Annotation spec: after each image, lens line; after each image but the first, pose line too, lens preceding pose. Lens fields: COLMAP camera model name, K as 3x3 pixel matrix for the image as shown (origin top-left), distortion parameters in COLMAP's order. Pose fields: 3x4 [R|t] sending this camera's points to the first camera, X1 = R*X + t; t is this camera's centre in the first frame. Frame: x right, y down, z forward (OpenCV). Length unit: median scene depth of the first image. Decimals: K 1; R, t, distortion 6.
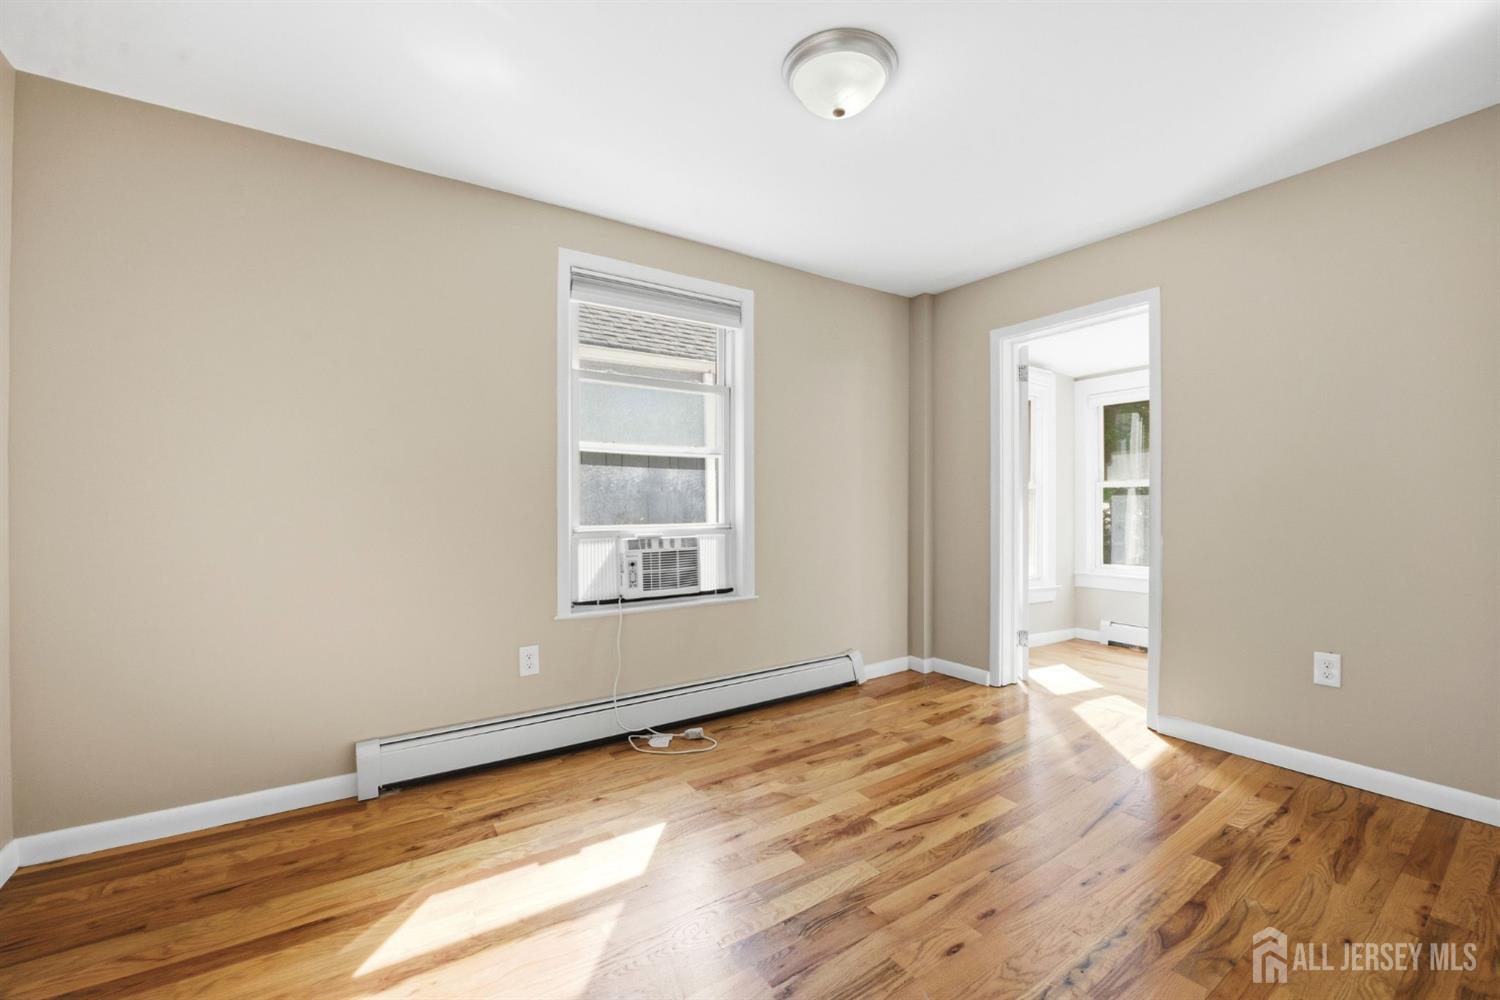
lens RADIAL K [[615.1, 0, 756.6], [0, 615.1, 506.7], [0, 0, 1]] dist [-0.021811, 0.000088]
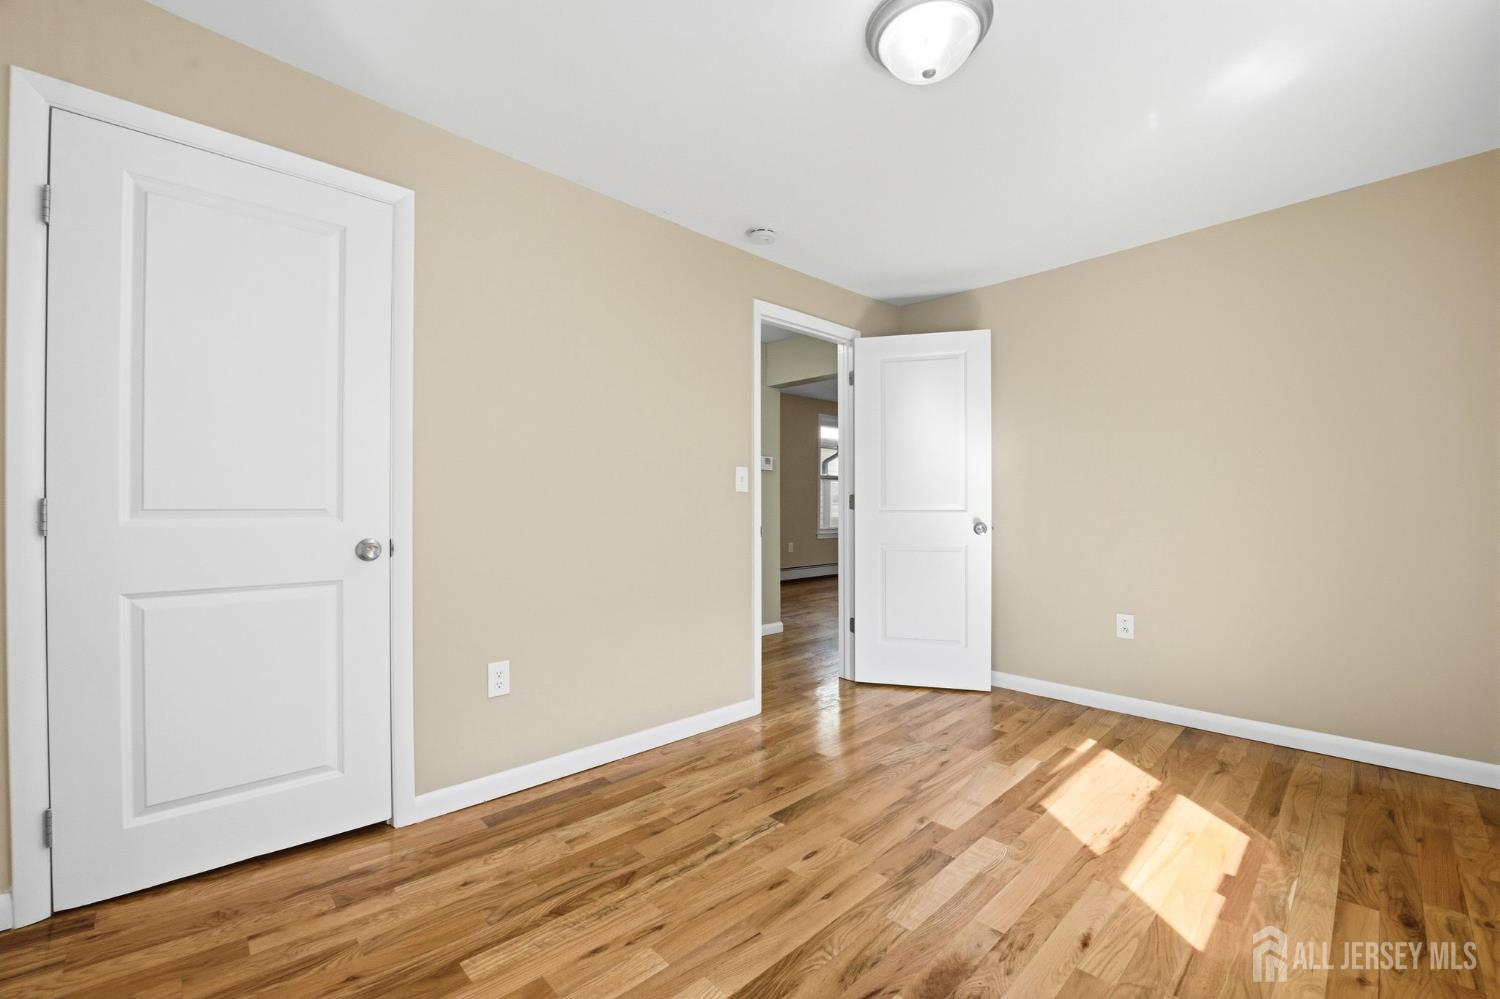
lens RADIAL K [[615.1, 0, 756.6], [0, 615.1, 506.2], [0, 0, 1]] dist [-0.021811, 0.000088]
pose [[-0.986845, -0.002493, -0.161648, 0.550349], [-0.003682, 0.999968, 0.007059, 0.010660], [0.161625, 0.007562, -0.986823, 1.901888]]
